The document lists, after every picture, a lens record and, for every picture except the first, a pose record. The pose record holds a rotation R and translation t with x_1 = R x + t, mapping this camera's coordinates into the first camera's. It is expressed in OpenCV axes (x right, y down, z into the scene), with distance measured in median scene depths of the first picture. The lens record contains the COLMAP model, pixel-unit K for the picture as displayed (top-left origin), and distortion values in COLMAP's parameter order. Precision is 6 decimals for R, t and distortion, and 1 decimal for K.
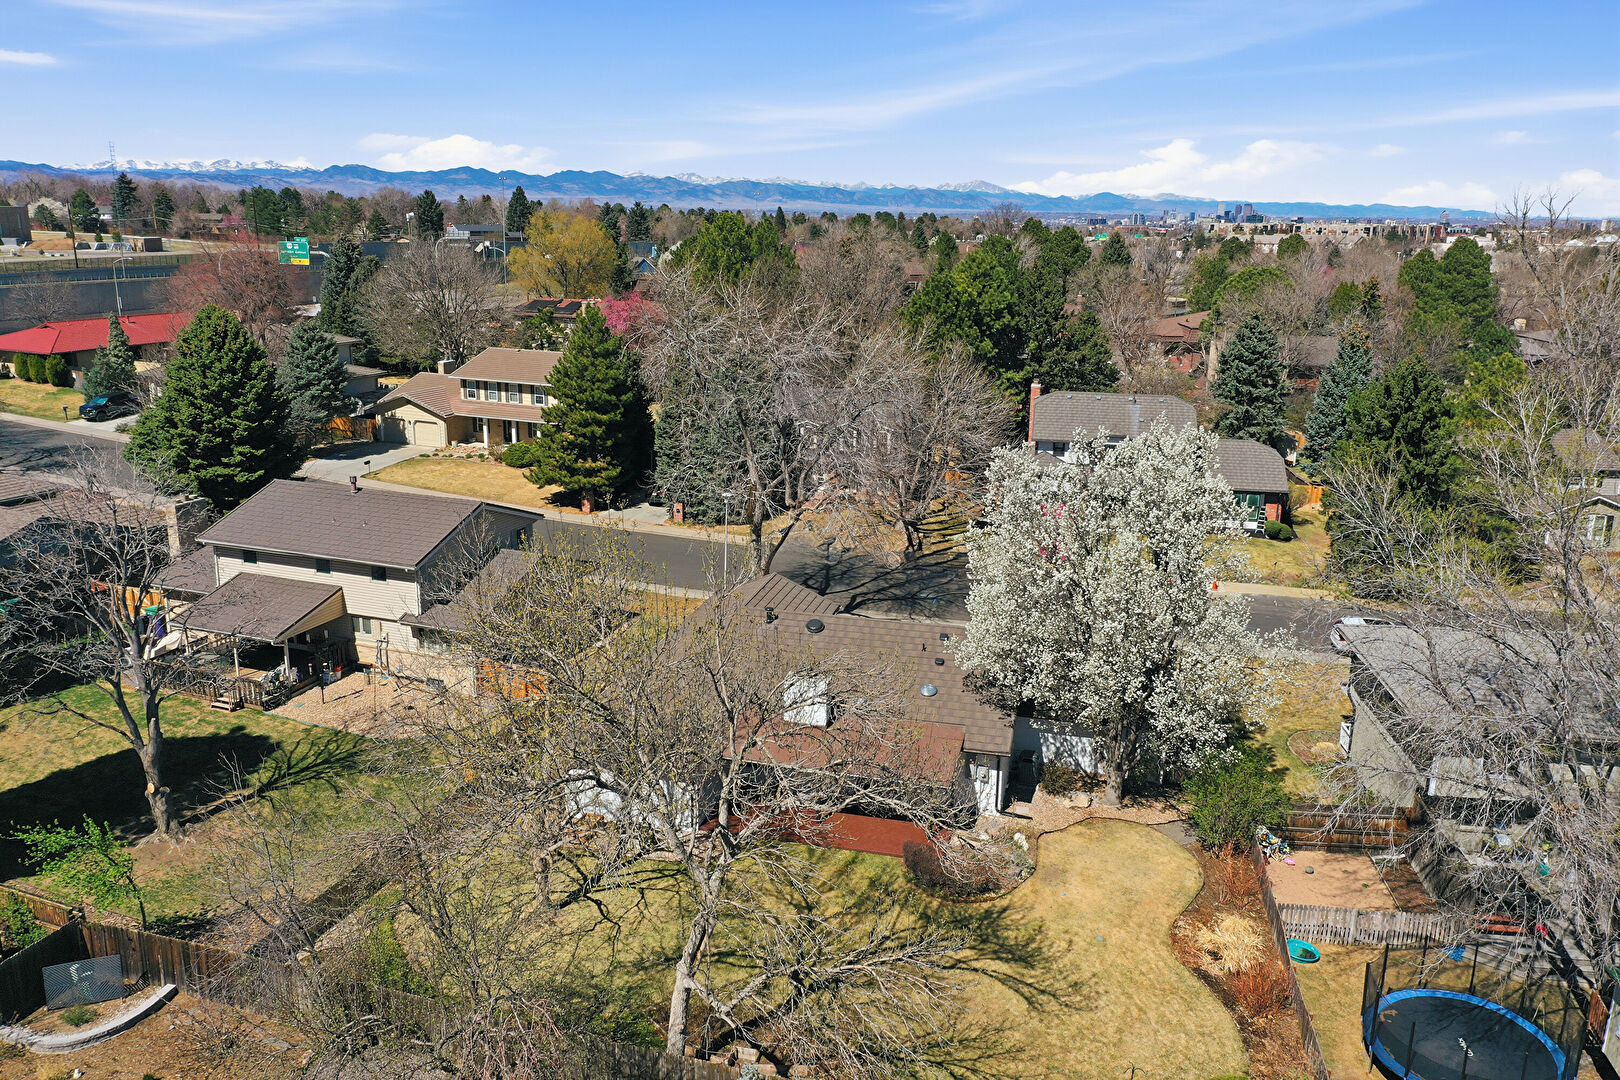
lens RADIAL K [[1257.9, 0, 810.7], [0, 1257.9, 548.1], [0, 0, 1]] dist [-0.015999, 0.002297]
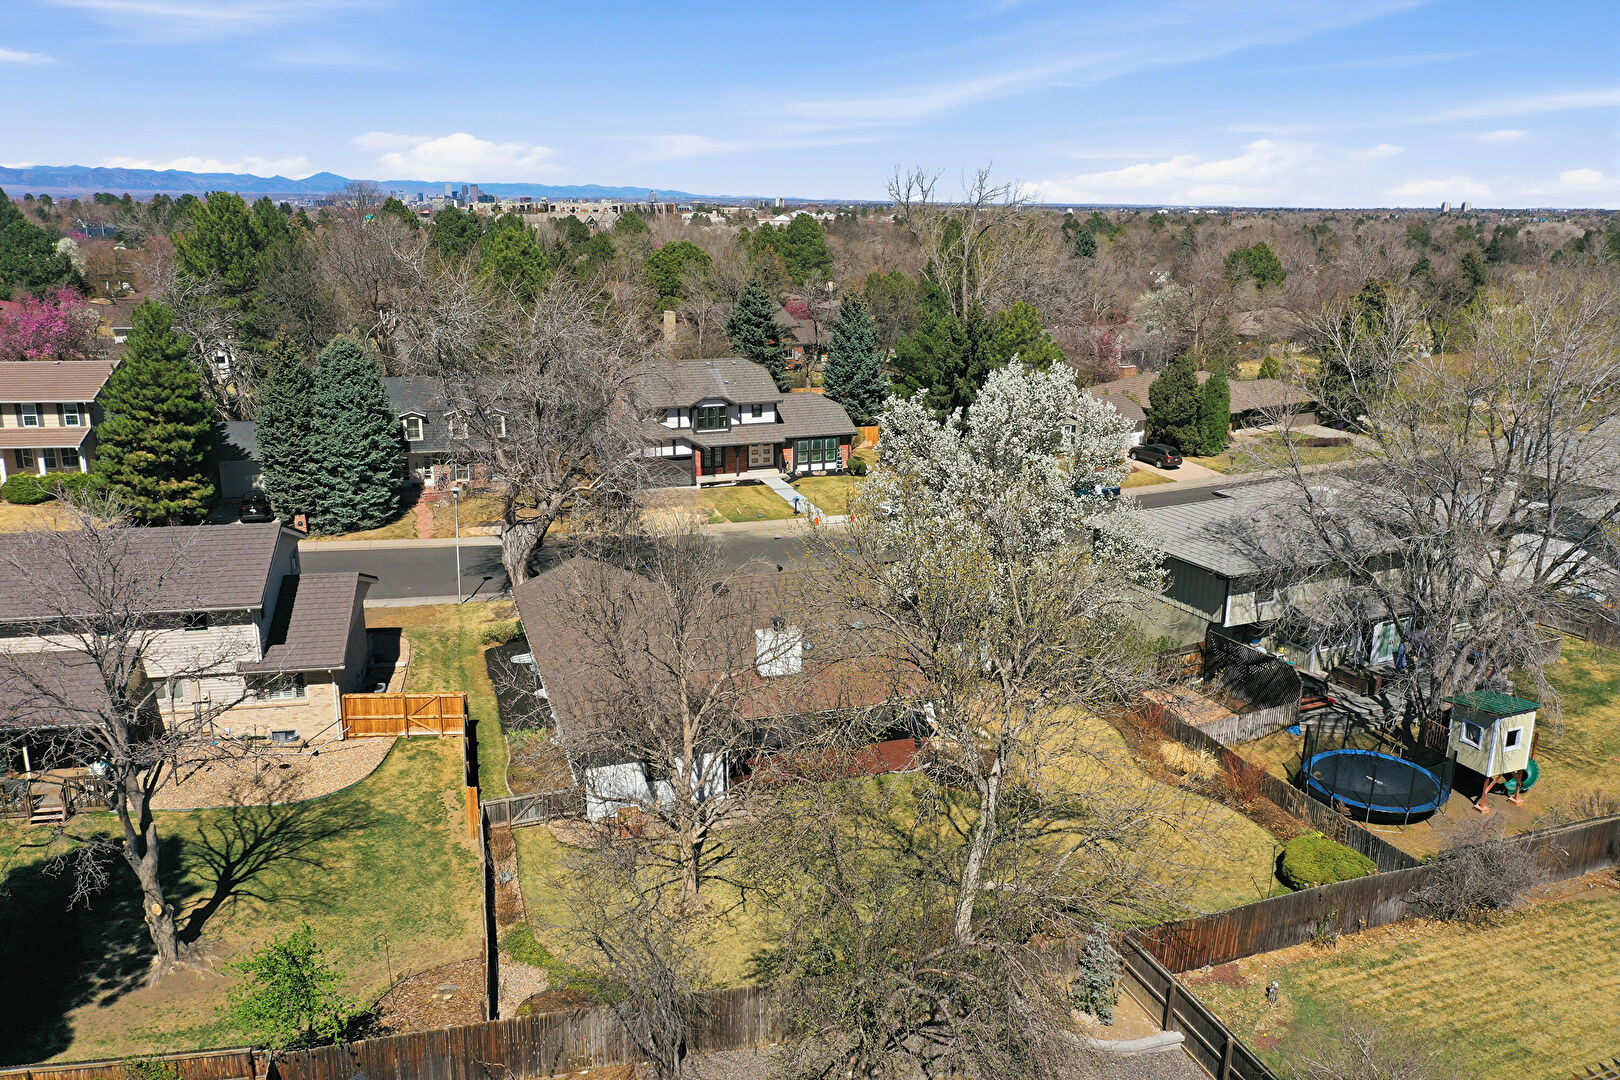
lens RADIAL K [[1257.9, 0, 804.5], [0, 1257.9, 540.4], [0, 0, 1]] dist [-0.015999, 0.002297]
pose [[0.841488, -0.146077, 0.520153, -0.321454], [0.141424, 0.988742, 0.048882, -0.012496], [-0.521438, 0.032429, 0.852673, 0.054730]]
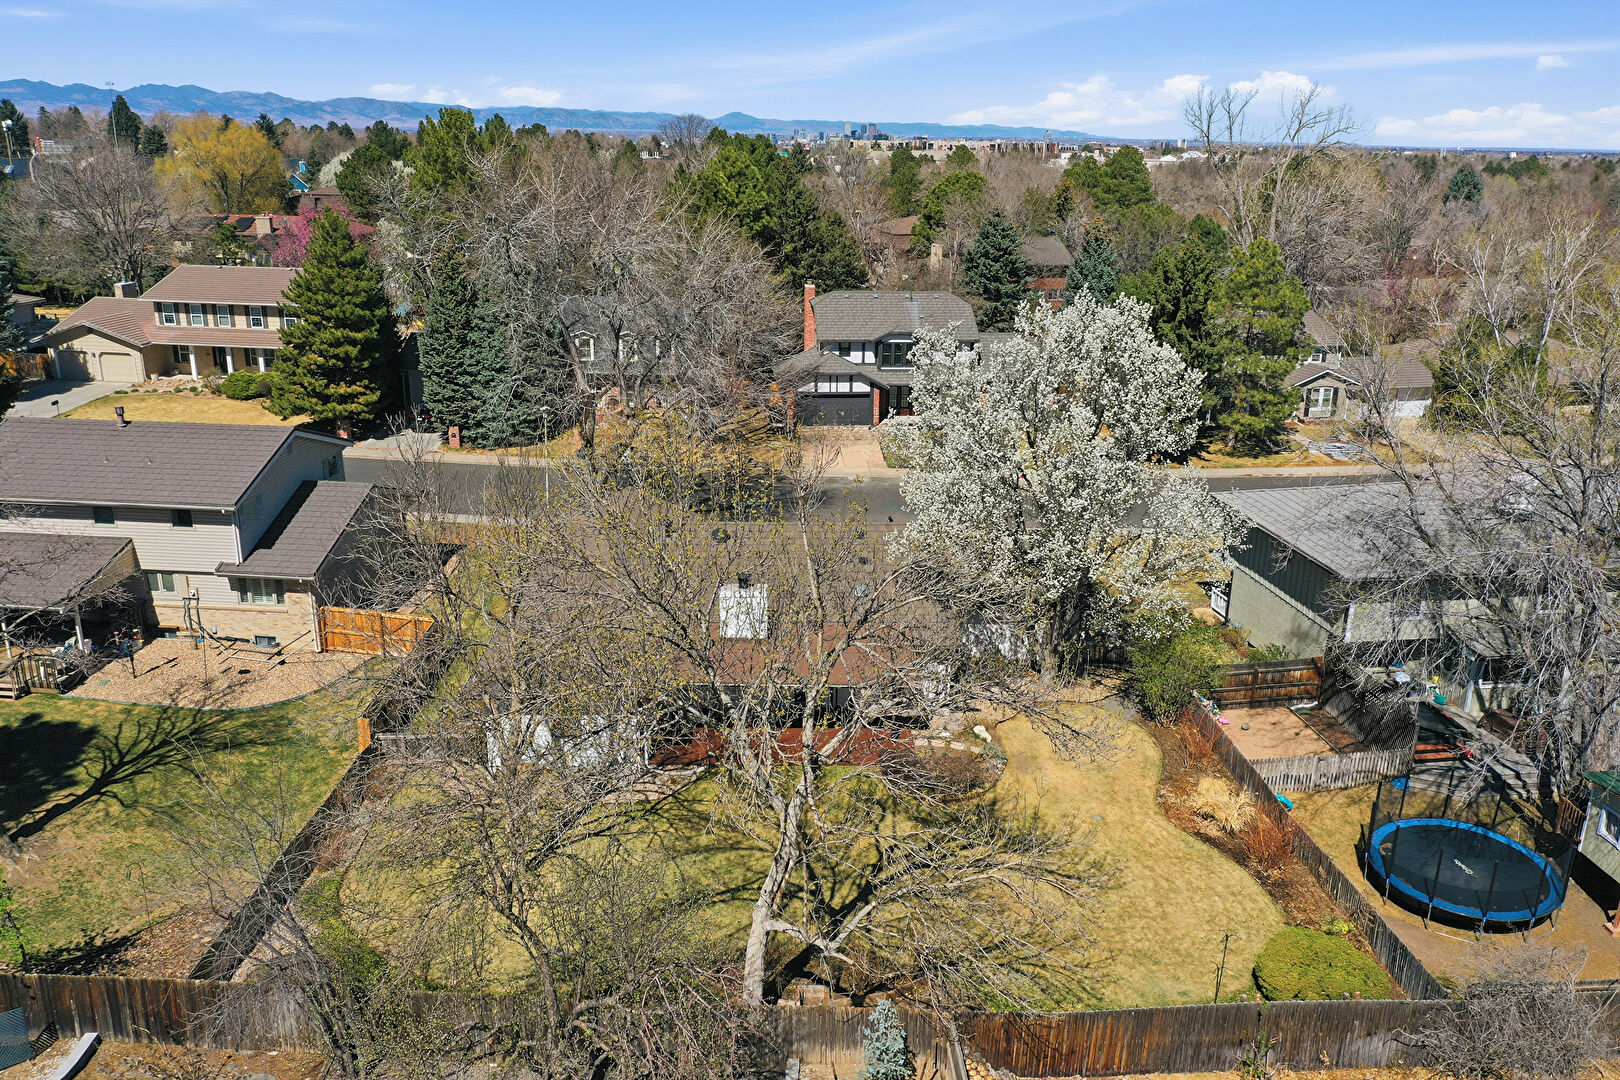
lens RADIAL K [[1257.9, 0, 808.3], [0, 1257.9, 546.0], [0, 0, 1]] dist [-0.015999, 0.002297]
pose [[0.962469, -0.083474, 0.258236, -0.118624], [0.068467, 0.995429, 0.066588, 0.008823], [-0.262614, -0.046408, 0.963784, 0.060547]]
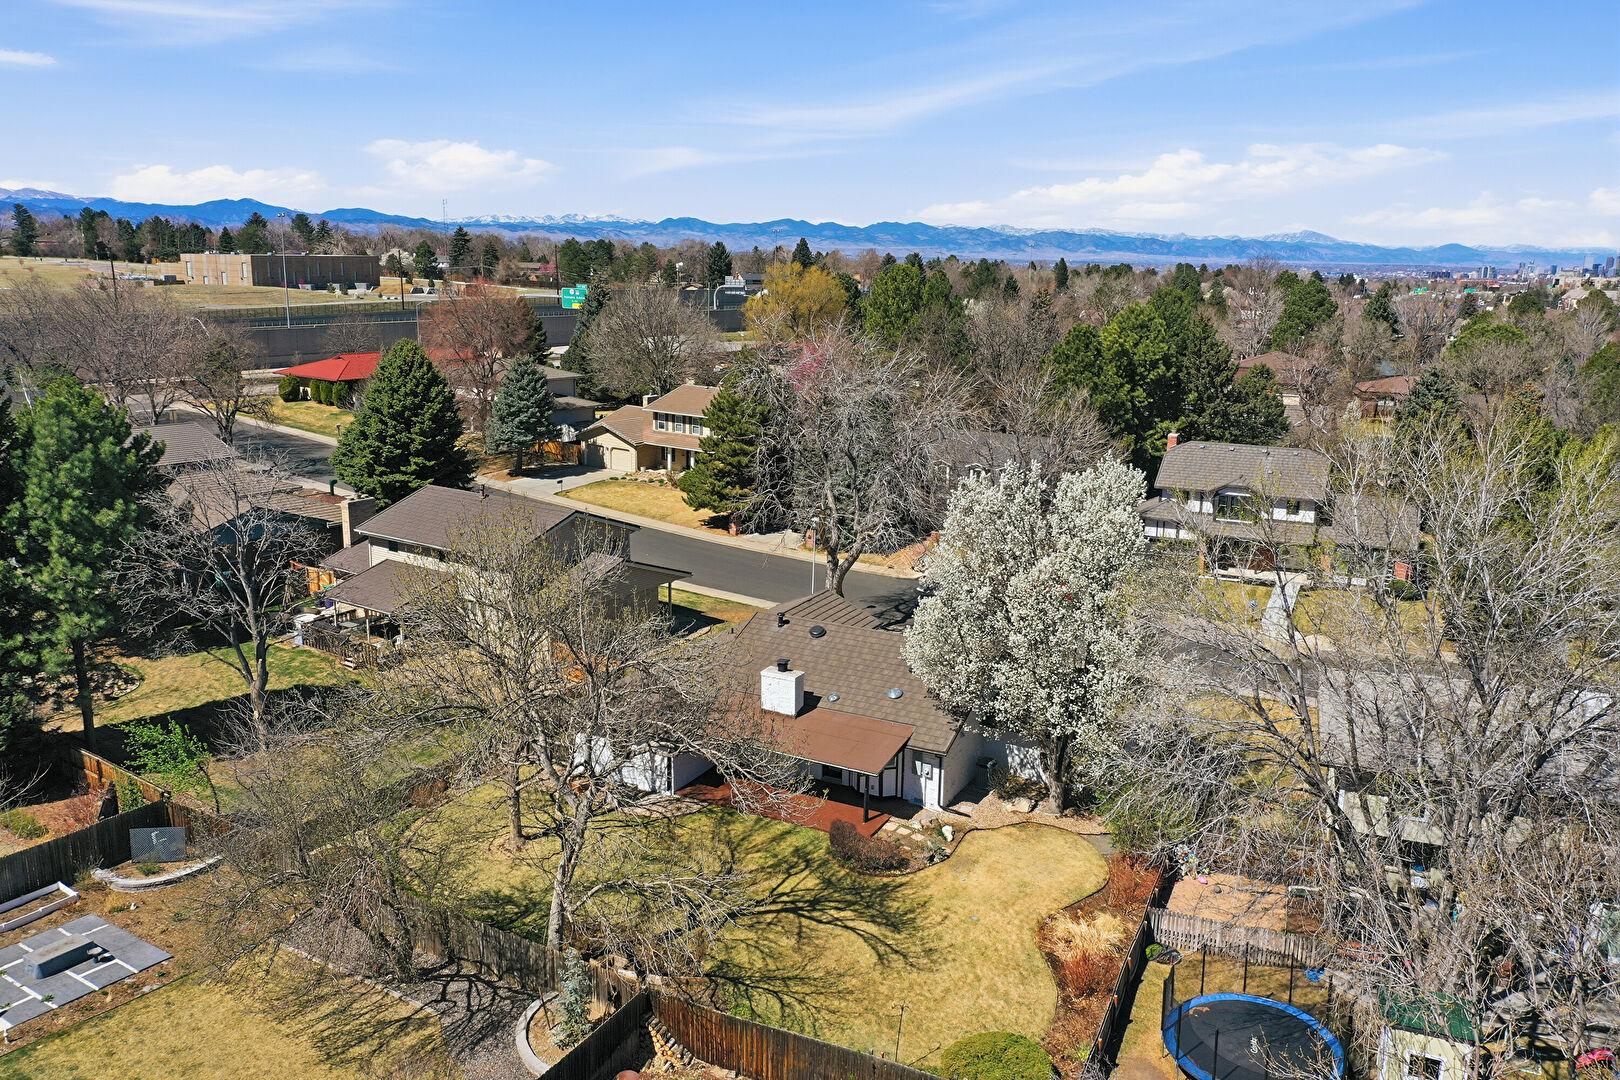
lens RADIAL K [[1257.9, 0, 810.8], [0, 1257.9, 548.7], [0, 0, 1]] dist [-0.015999, 0.002297]
pose [[0.971981, 0.055566, -0.228399, 0.170274], [-0.064177, 0.997474, -0.030444, 0.015701], [0.226131, 0.044249, 0.973091, -0.063577]]
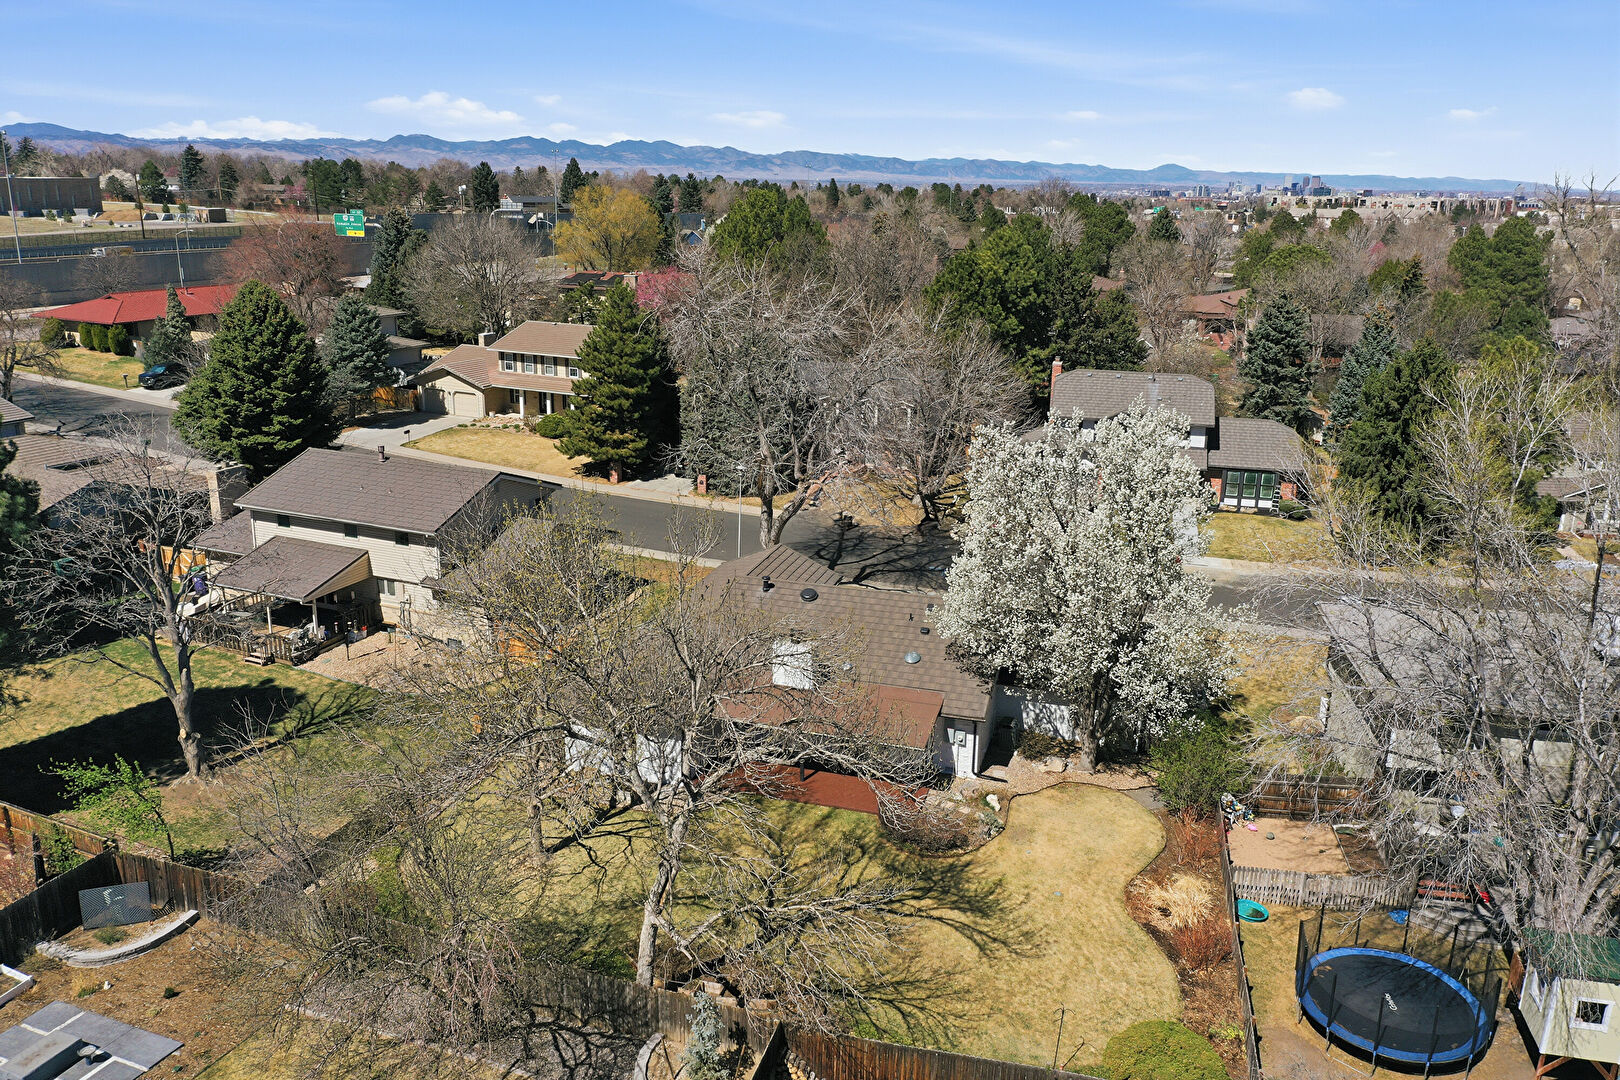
lens RADIAL K [[1257.9, 0, 808.2], [0, 1257.9, 543.9], [0, 0, 1]] dist [-0.015999, 0.002297]
pose [[0.998901, 0.014978, -0.044421, 0.033649], [-0.014149, 0.999721, 0.018939, 0.000061], [0.044692, -0.018290, 0.998833, -0.031080]]
